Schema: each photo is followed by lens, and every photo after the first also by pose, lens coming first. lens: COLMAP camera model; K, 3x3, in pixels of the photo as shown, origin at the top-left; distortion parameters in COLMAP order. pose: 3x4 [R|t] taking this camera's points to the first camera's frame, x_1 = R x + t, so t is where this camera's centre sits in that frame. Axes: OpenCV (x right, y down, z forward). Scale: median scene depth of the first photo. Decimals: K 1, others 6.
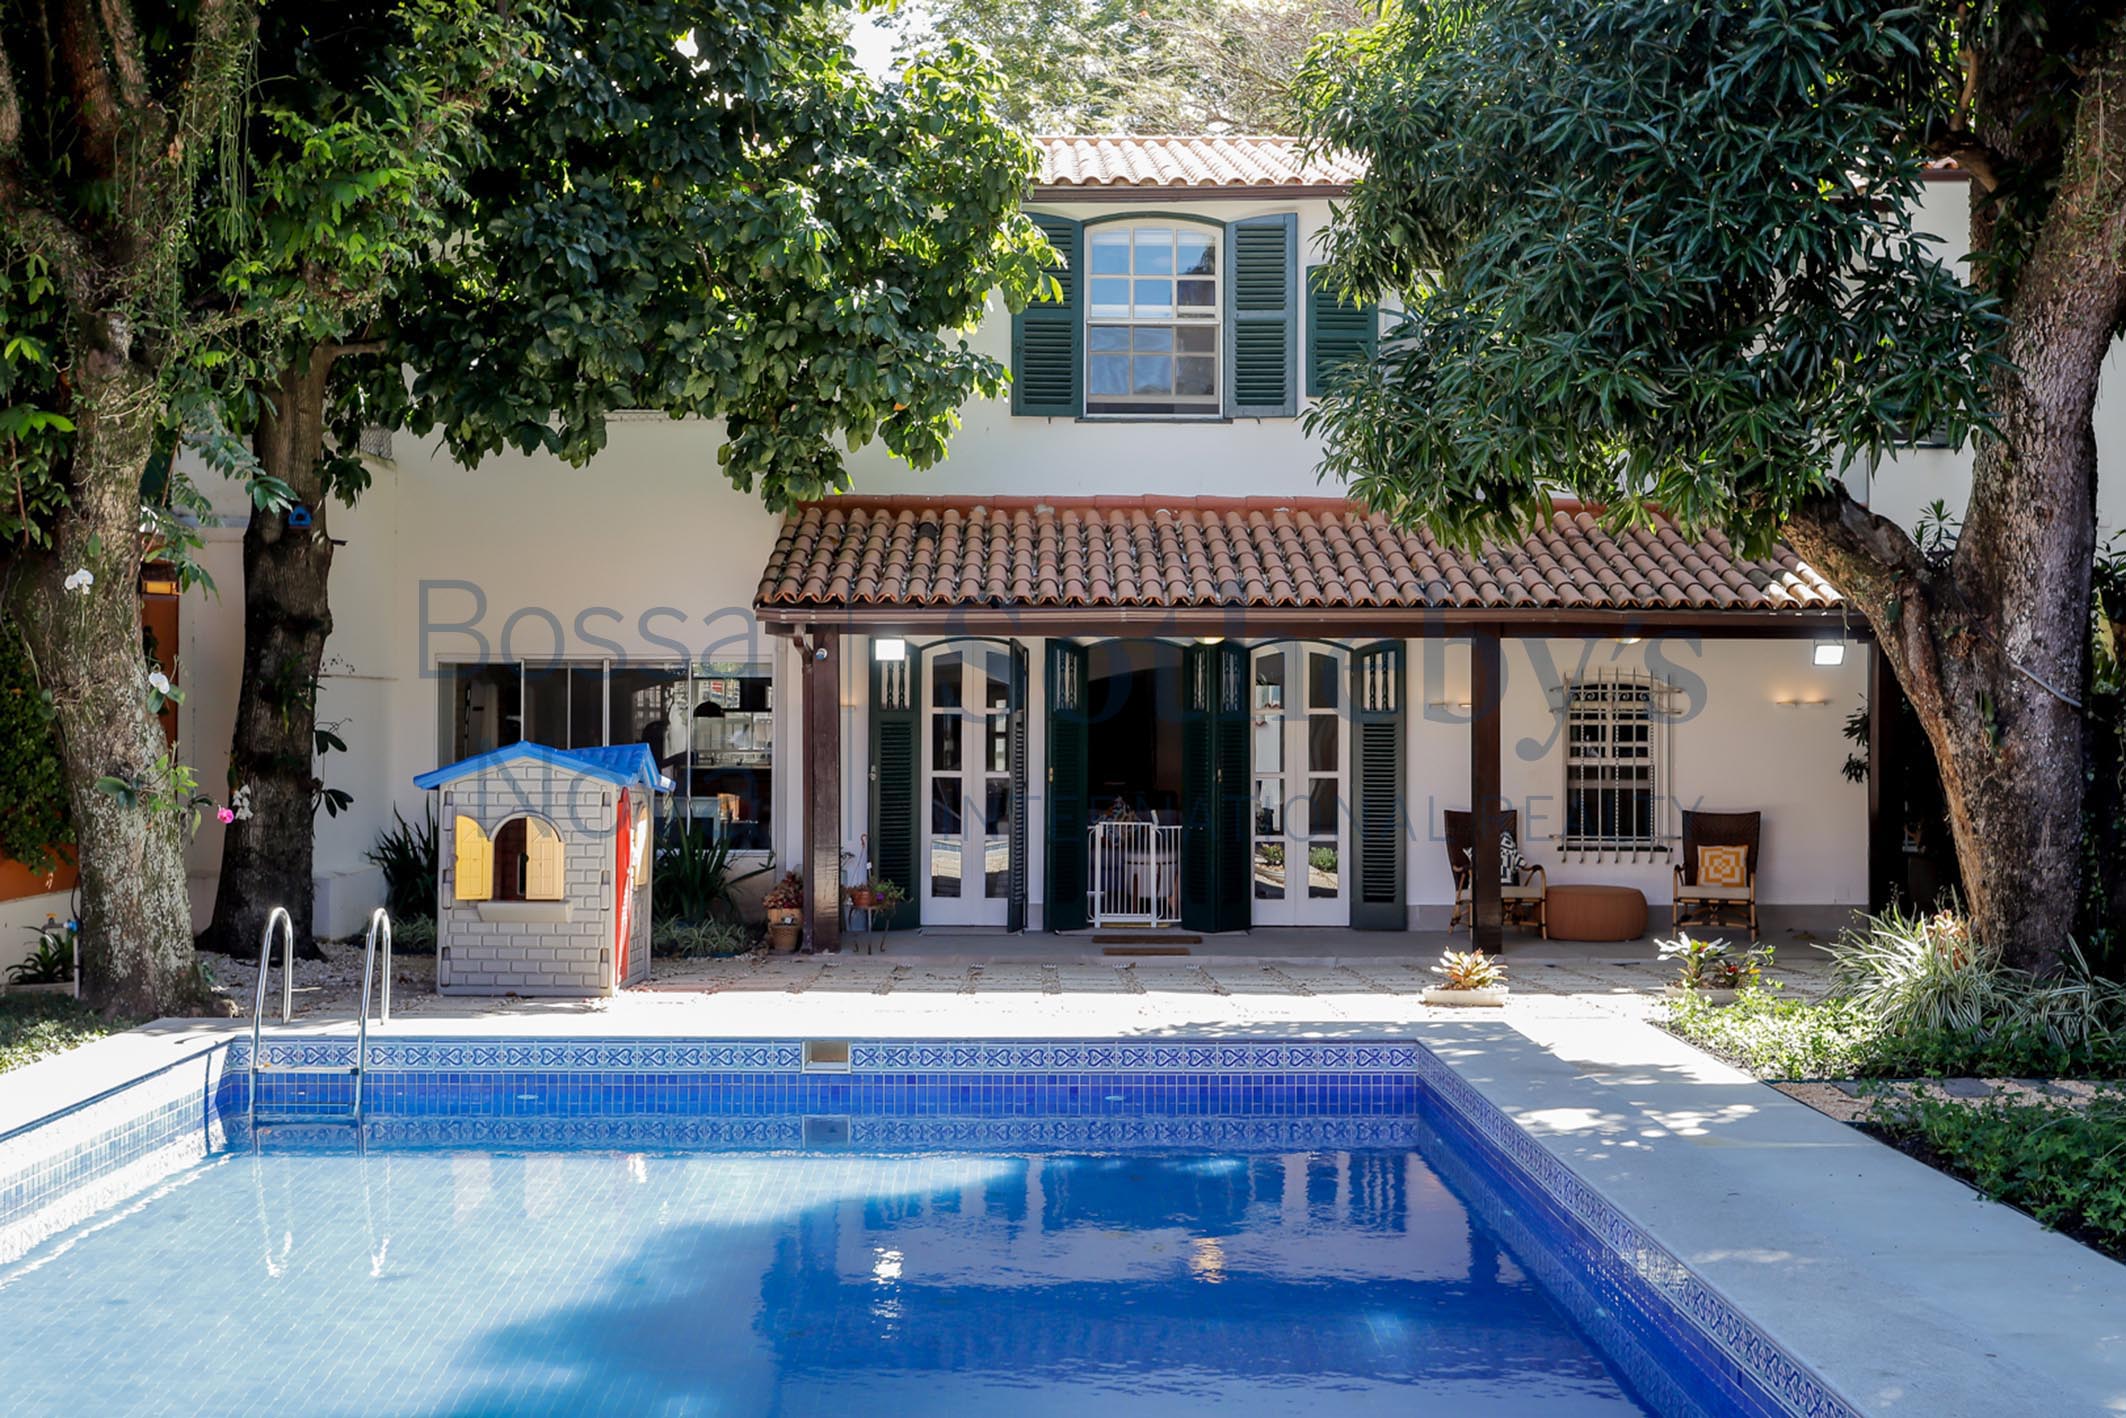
lens RADIAL K [[2294.0, 0, 1064.4], [0, 2294.0, 743.6], [0, 0, 1]] dist [0.007470, -0.175811]
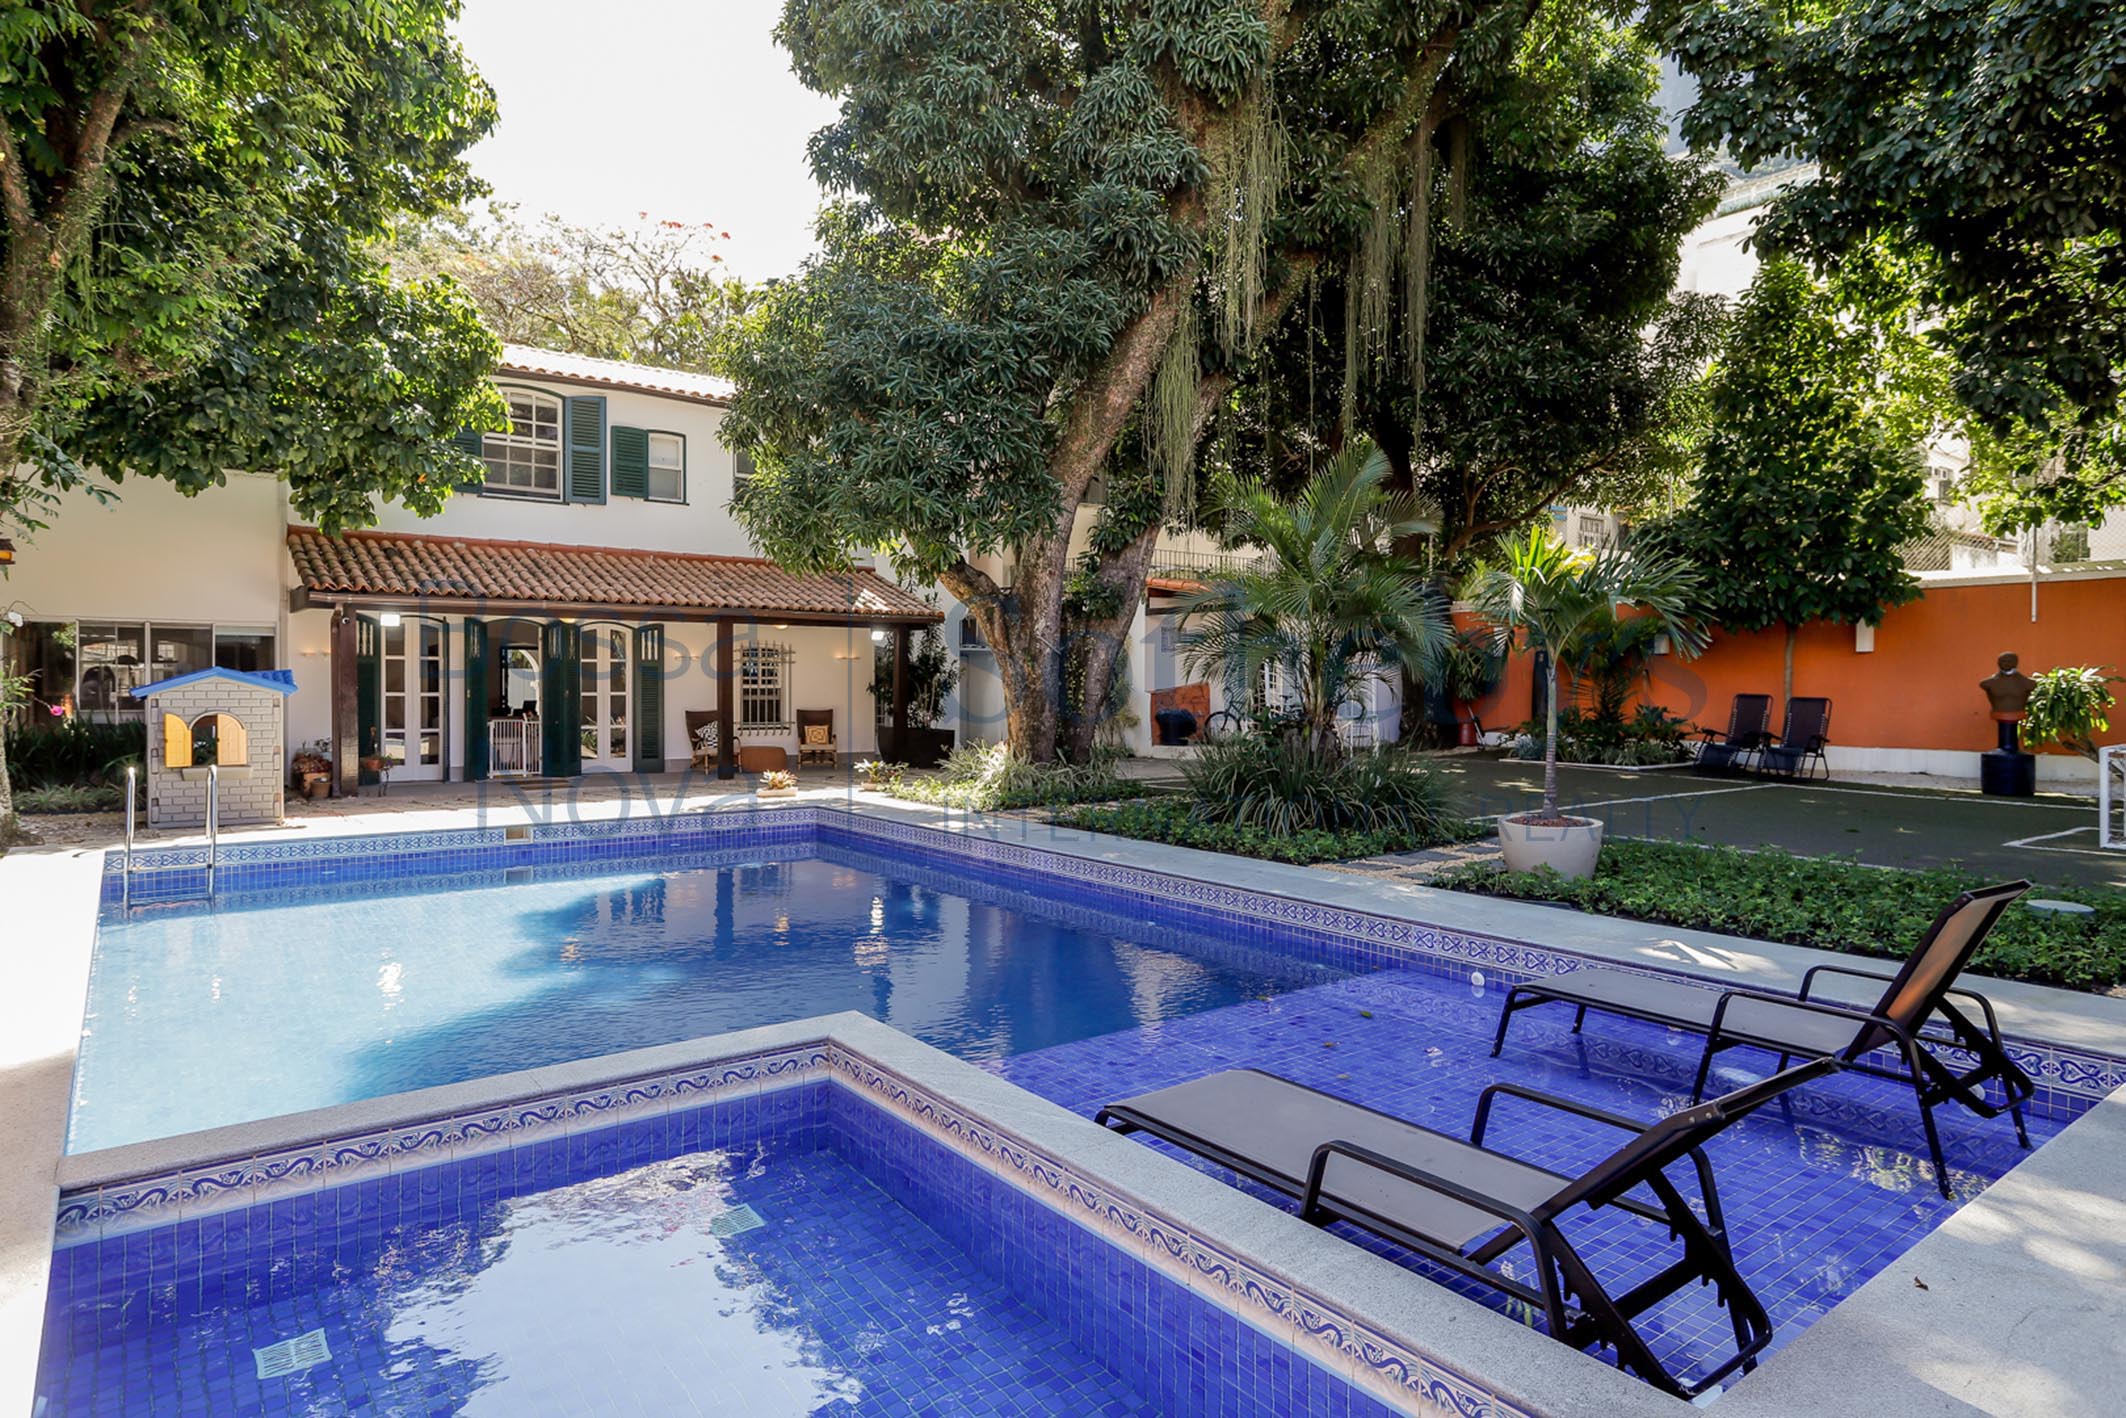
lens RADIAL K [[1154.4, 0, 1063.0], [0, 1154.4, 709.0], [0, 0, 1]] dist [0.001026, 0.001984]
pose [[0.813502, -0.014267, 0.581388, -0.183173], [0.004597, 0.999826, 0.018103, 0.013654], [-0.581545, -0.012054, 0.813425, 0.000327]]
